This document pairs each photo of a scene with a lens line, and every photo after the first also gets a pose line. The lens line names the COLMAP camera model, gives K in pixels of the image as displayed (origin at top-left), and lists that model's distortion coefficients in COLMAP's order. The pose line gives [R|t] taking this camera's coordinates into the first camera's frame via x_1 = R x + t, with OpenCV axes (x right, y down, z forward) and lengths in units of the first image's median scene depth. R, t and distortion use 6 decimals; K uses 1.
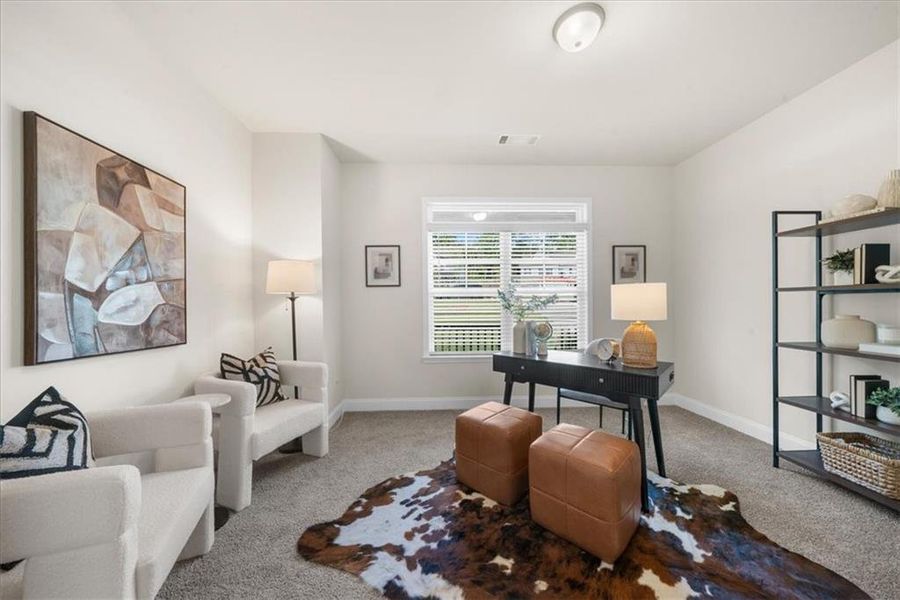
lens RADIAL K [[308.4, 0, 445.7], [0, 308.4, 302.9], [0, 0, 1]] dist [-0.001363, -0.000166]
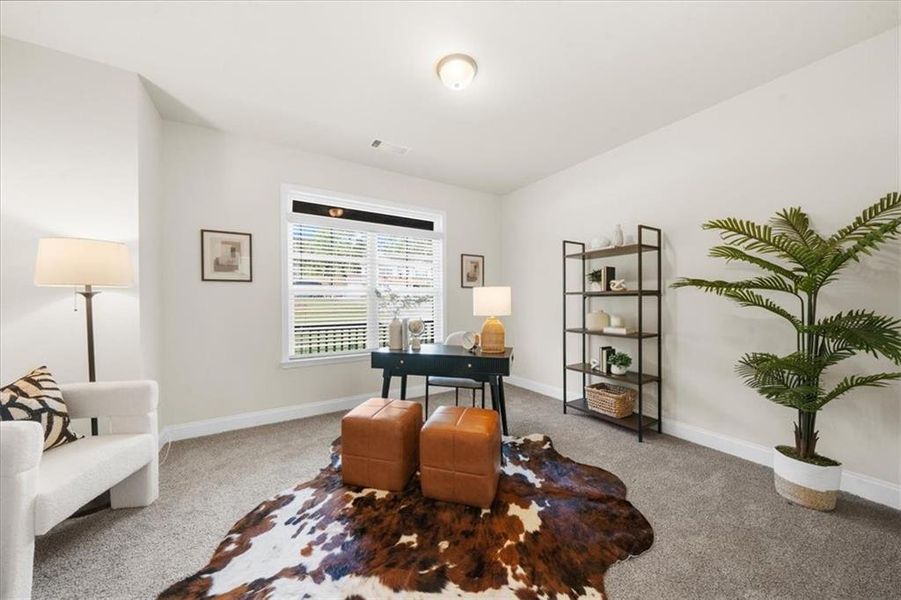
lens RADIAL K [[303.5, 0, 450.5], [0, 303.5, 300.0], [0, 0, 1]] dist [-0.000484, -0.000094]
pose [[0.873631, 0.006823, 0.486542, -0.144302], [-0.003836, 0.999967, -0.007134, 0.001247], [-0.486574, 0.004366, 0.873628, -0.009901]]
